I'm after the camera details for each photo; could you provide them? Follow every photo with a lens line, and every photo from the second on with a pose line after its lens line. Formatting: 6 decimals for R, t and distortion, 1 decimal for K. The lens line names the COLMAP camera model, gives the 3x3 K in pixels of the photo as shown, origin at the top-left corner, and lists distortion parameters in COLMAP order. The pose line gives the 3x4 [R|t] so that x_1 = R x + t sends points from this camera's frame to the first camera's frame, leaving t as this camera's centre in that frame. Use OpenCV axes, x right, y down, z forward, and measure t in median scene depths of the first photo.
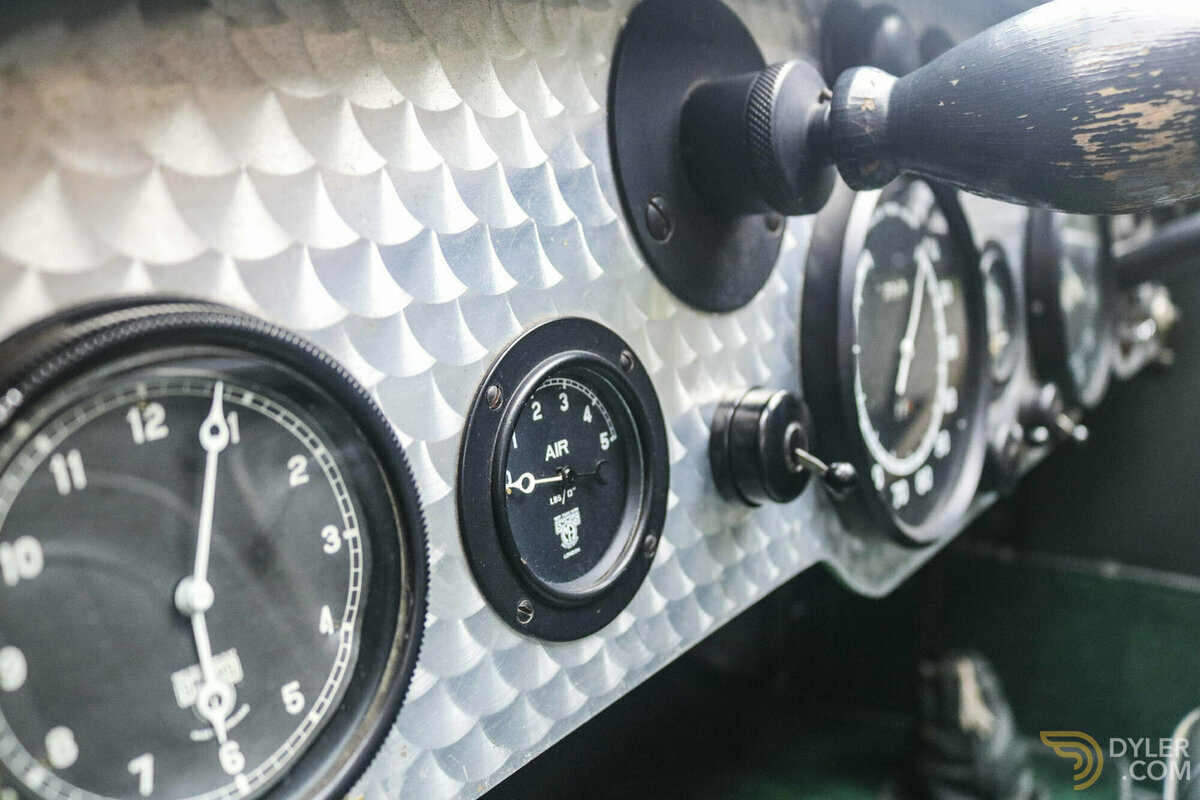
lens RADIAL K [[983.3, 0, 607.3], [0, 983.3, 394.8], [0, 0, 1]] dist [-0.138602, 0.102530]
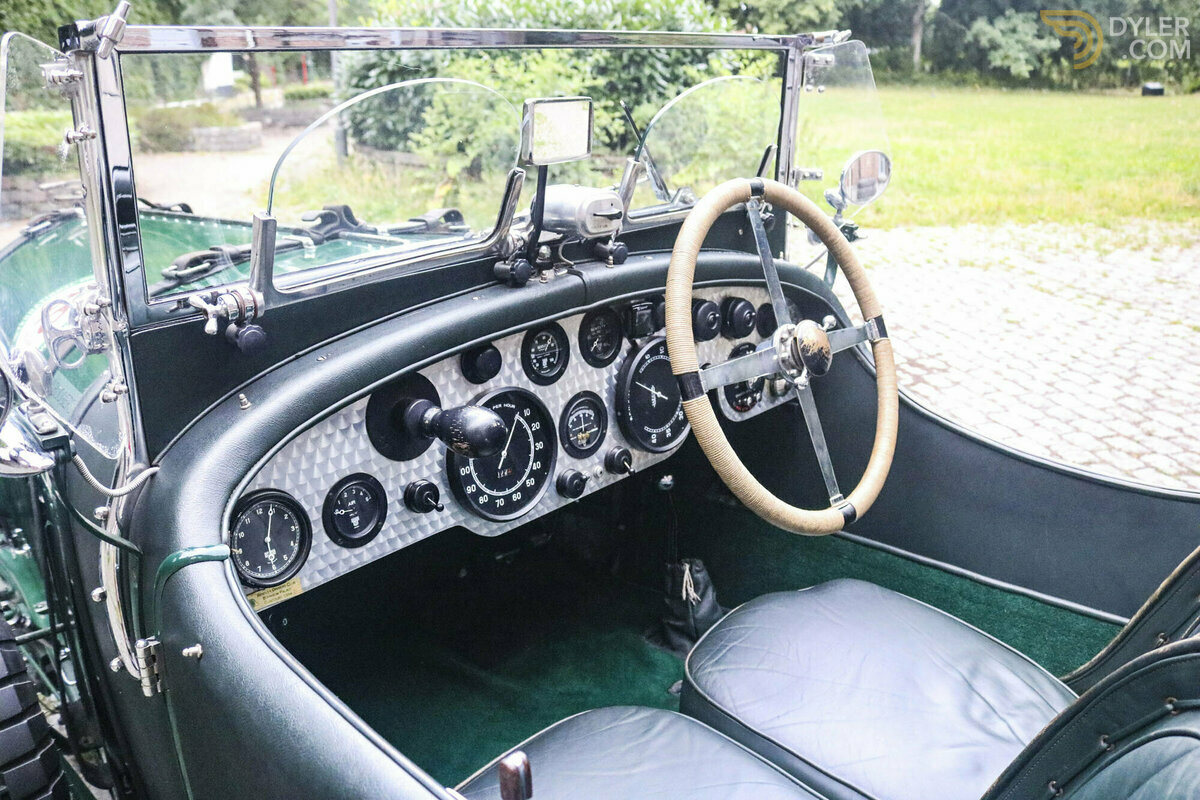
lens RADIAL K [[983.3, 0, 593.8], [0, 983.3, 408.4], [0, 0, 1]] dist [-0.138602, 0.102530]
pose [[0.996287, 0.032457, -0.079743, 1.340251], [-0.022192, 0.991732, 0.126391, -0.922401], [0.083186, -0.124152, 0.988770, -3.067588]]
